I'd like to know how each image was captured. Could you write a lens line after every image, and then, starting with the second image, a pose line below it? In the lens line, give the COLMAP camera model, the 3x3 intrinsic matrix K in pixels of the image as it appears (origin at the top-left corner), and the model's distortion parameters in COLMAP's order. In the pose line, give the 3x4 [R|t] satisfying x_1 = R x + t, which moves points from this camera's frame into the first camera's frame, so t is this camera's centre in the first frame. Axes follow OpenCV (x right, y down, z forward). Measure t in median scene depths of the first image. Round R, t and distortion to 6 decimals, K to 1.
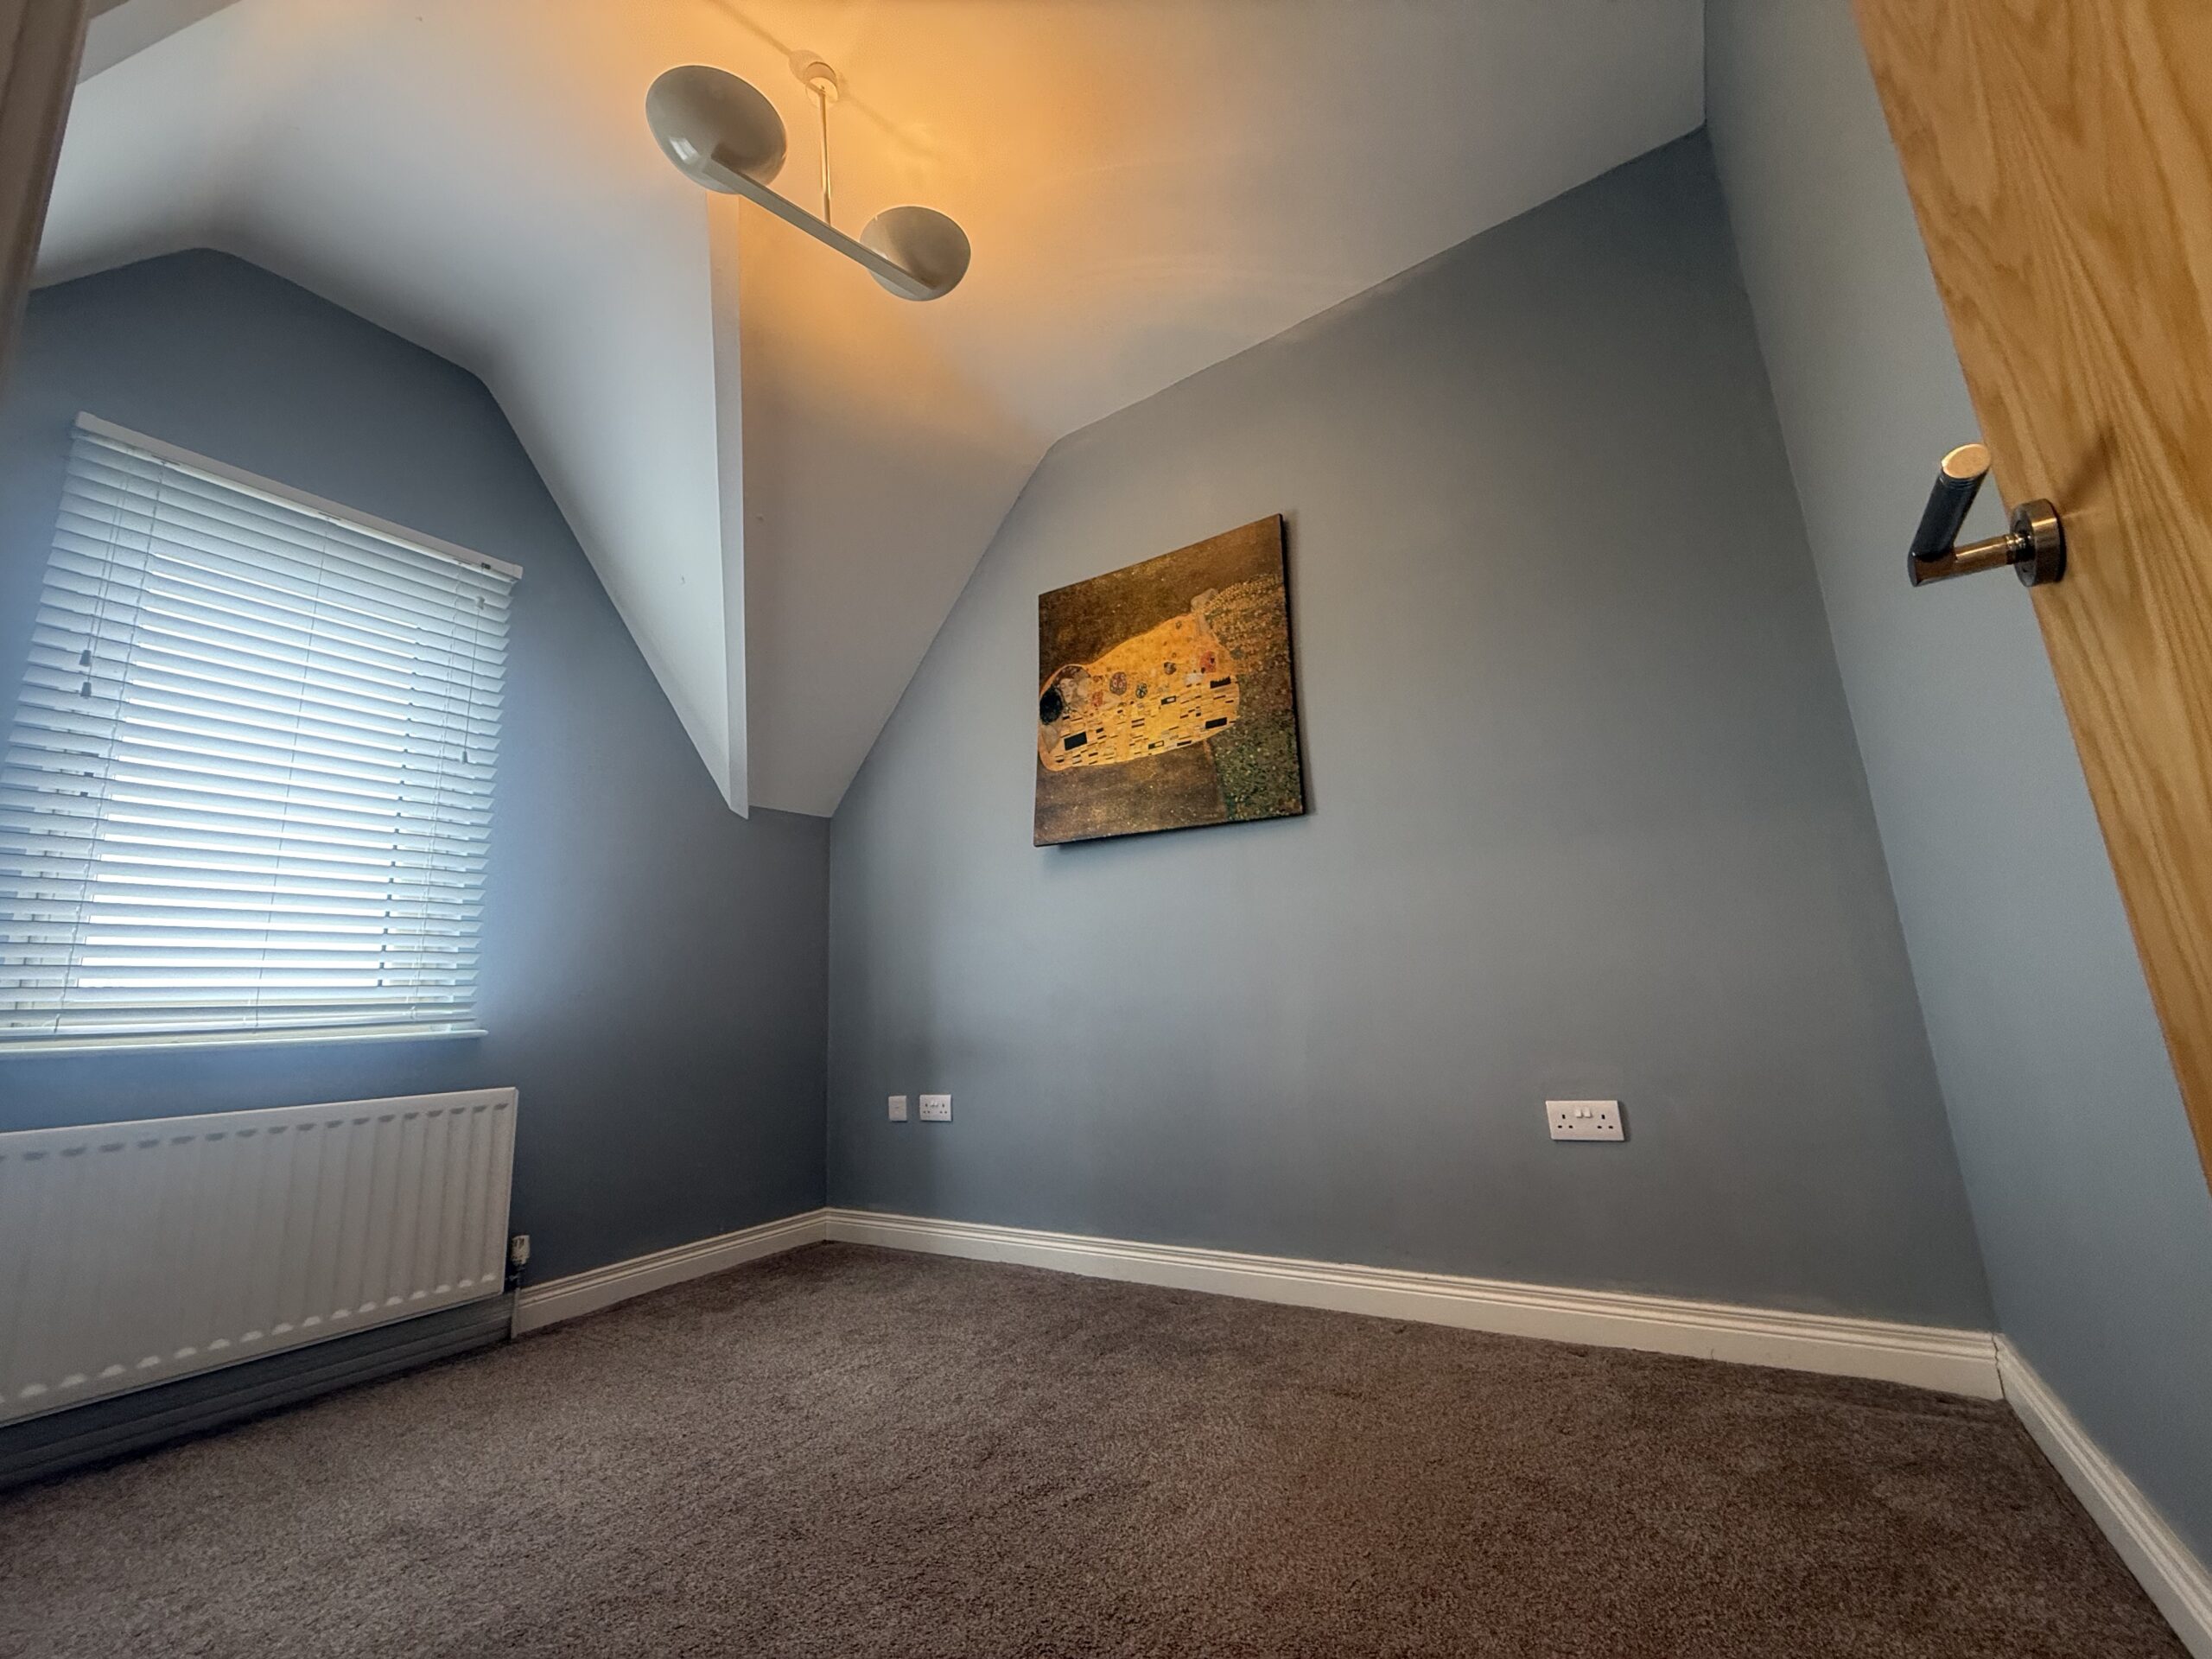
lens RADIAL K [[882.9, 0, 1104.8], [0, 882.9, 830.5], [0, 0, 1]] dist [0.002460, 0.000073]
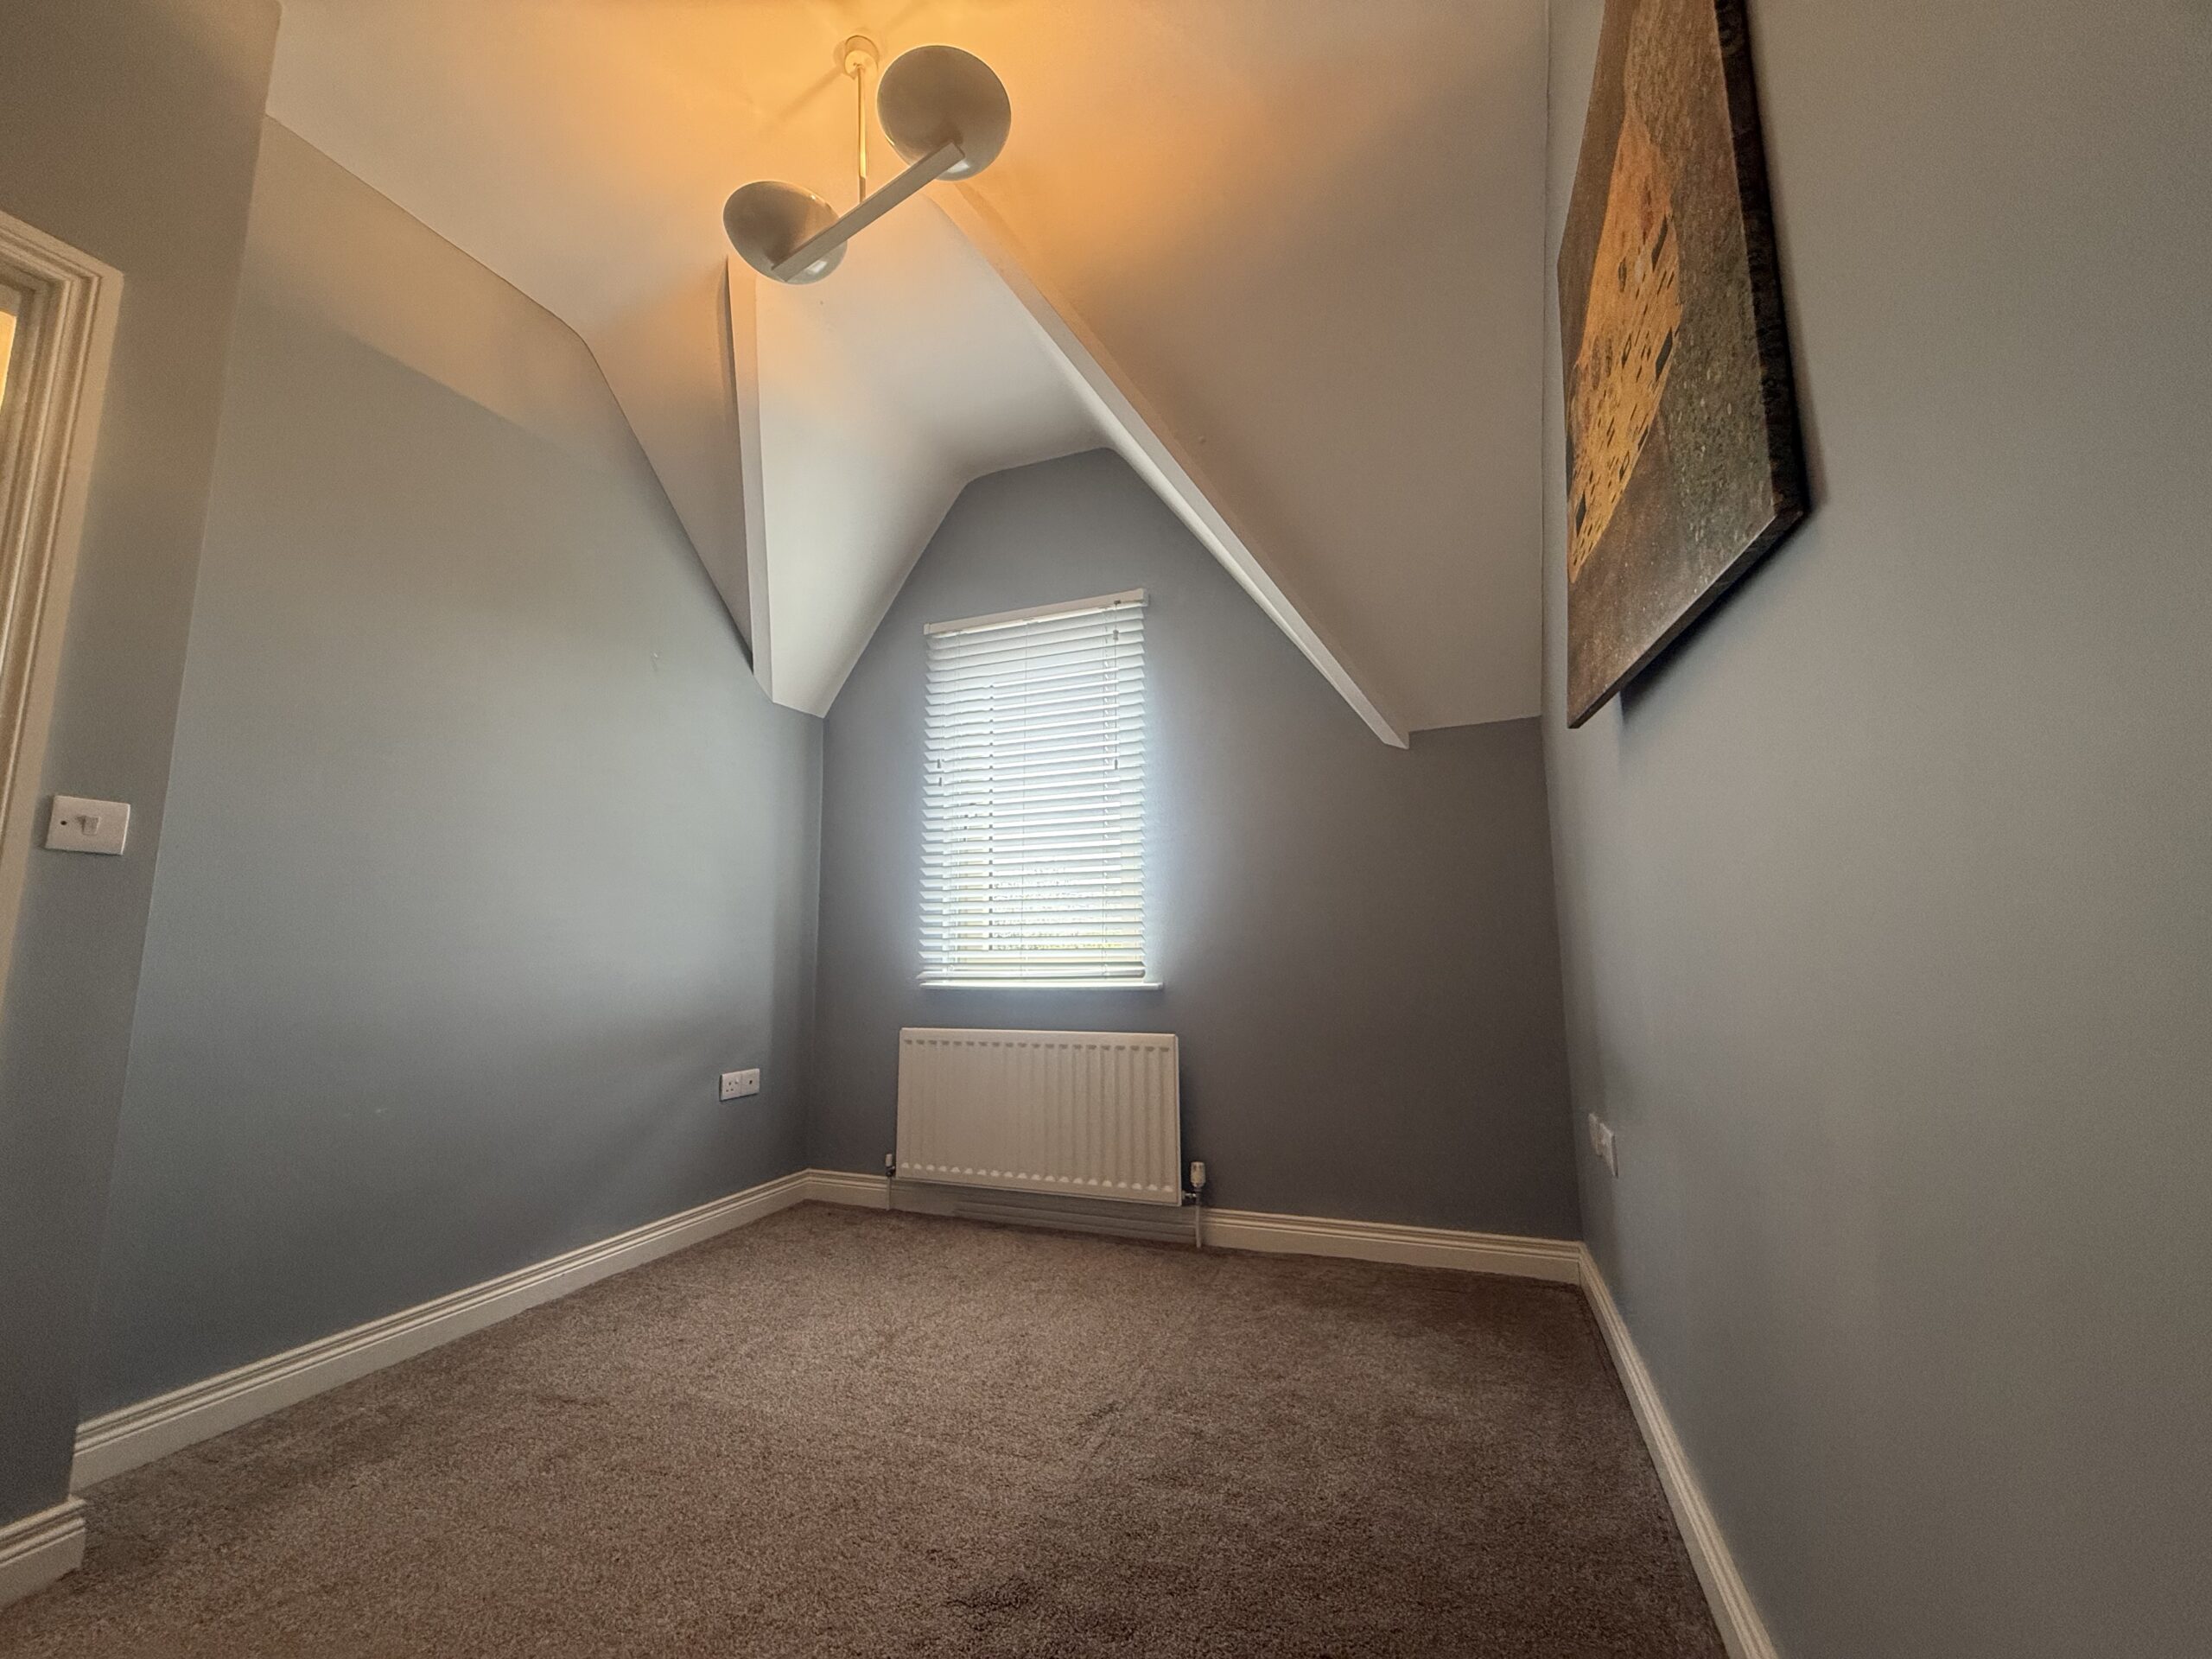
lens RADIAL K [[882.9, 0, 1104.5], [0, 882.9, 829.5], [0, 0, 1]] dist [0.002460, 0.000073]
pose [[0.208579, -0.088582, -0.973986, 0.503201], [0.195500, 0.979566, -0.047223, 0.065906], [0.958266, -0.180565, 0.221634, 0.744773]]
